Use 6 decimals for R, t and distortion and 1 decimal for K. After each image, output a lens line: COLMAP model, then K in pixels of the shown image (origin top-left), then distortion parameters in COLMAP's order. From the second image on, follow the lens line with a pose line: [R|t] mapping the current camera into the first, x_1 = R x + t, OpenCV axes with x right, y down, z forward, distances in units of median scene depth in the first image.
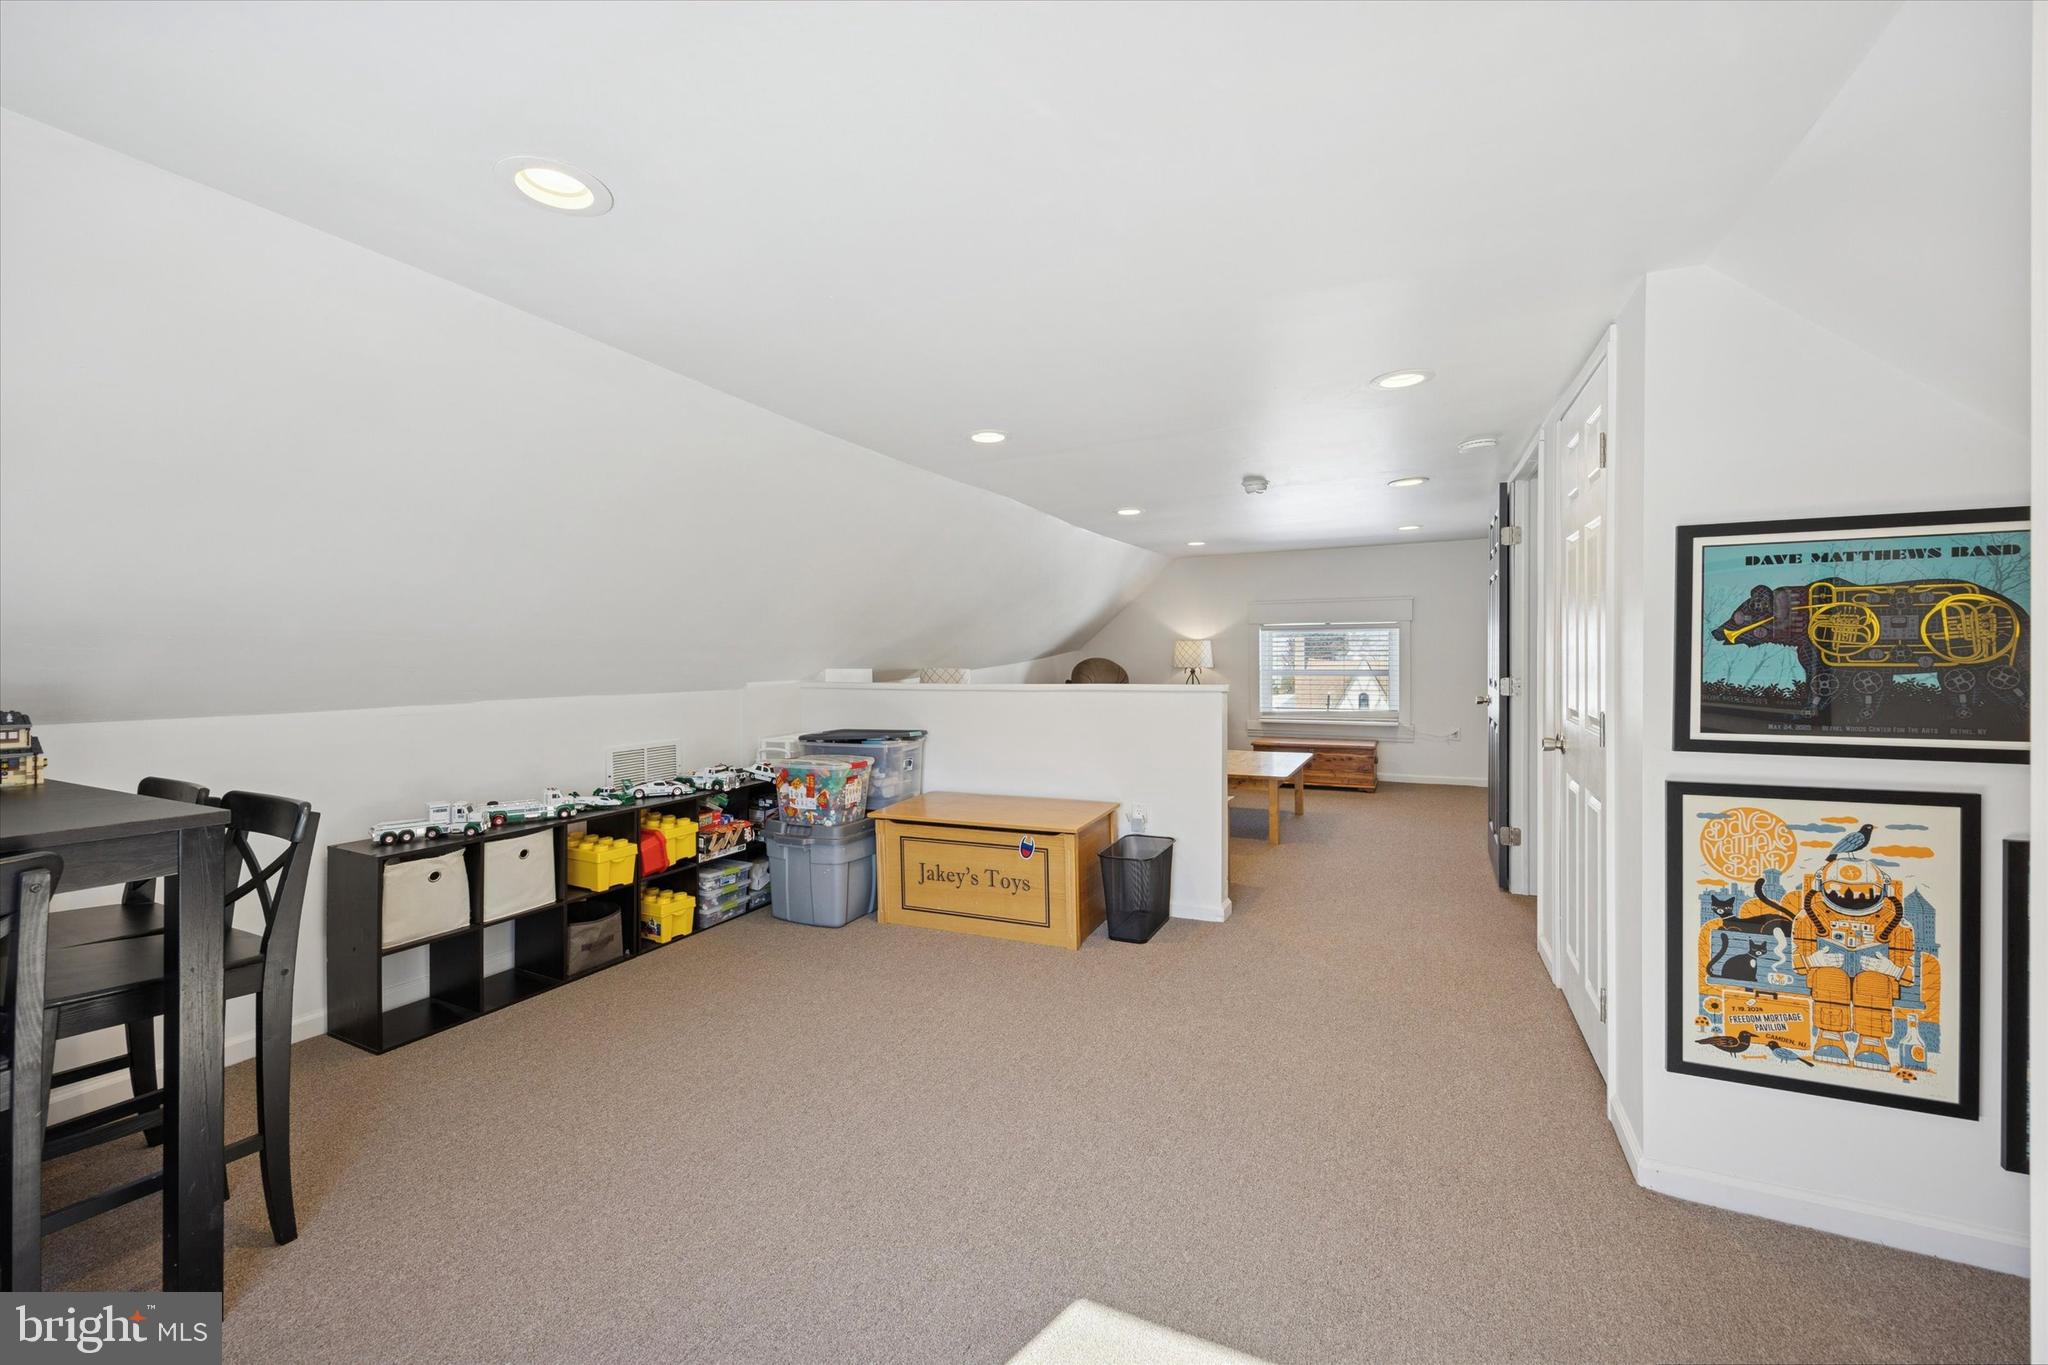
lens RADIAL K [[769.1, 0, 1032.7], [0, 769.1, 675.9], [0, 0, 1]] dist [0.000113, 0.000028]
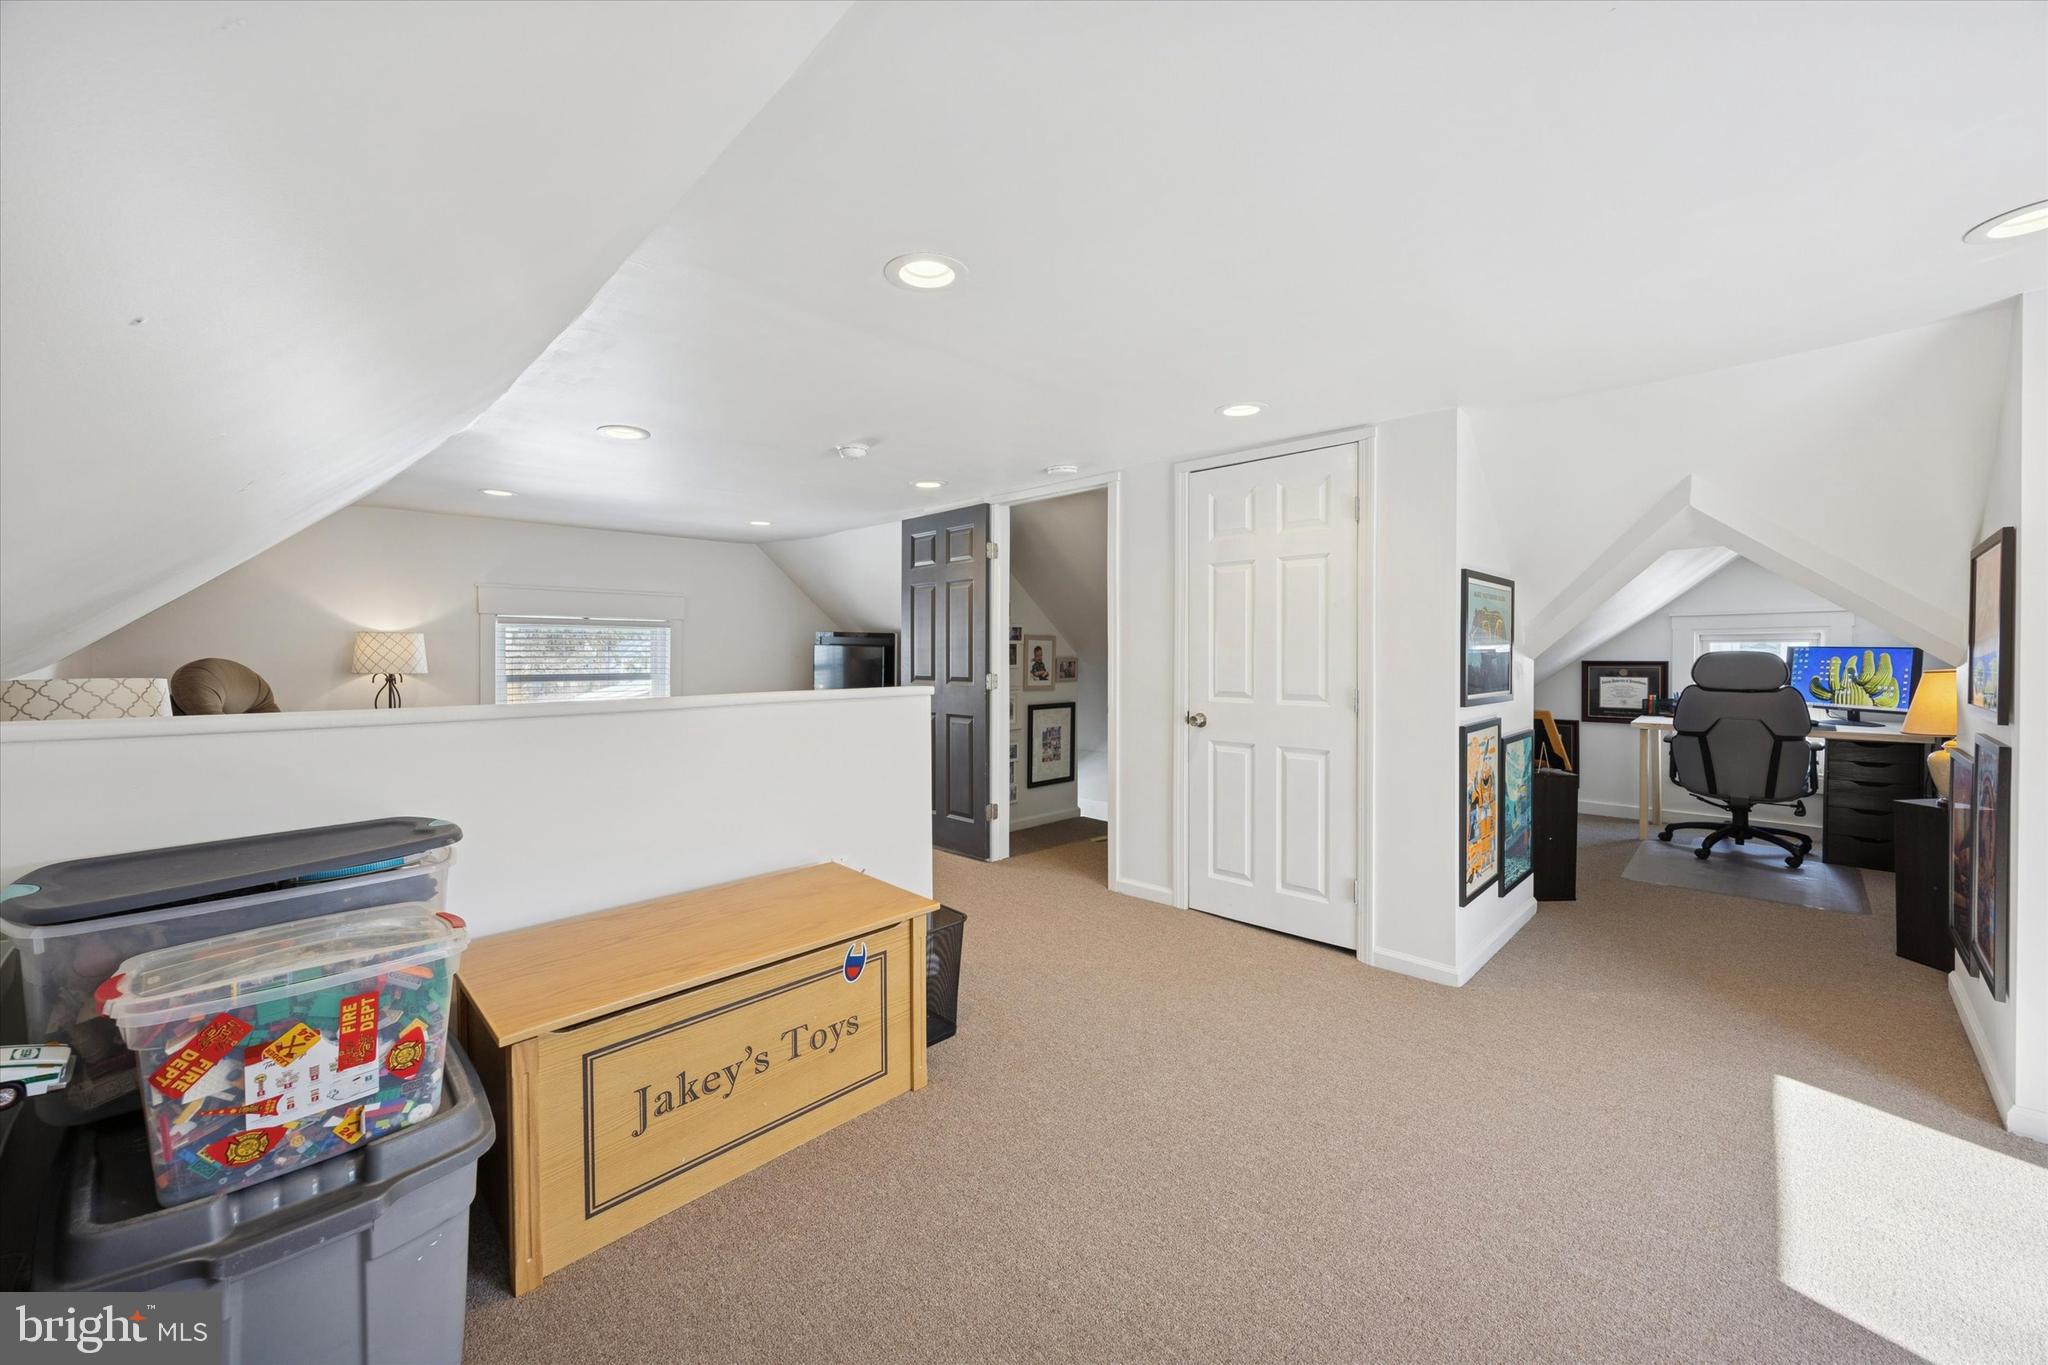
lens RADIAL K [[769.1, 0, 1032.7], [0, 769.1, 675.9], [0, 0, 1]] dist [0.000113, 0.000028]
pose [[0.373780, -0.020219, 0.927297, -0.484456], [0.025072, 0.999617, 0.011689, -0.005506], [-0.927179, 0.018880, 0.374144, 0.605404]]
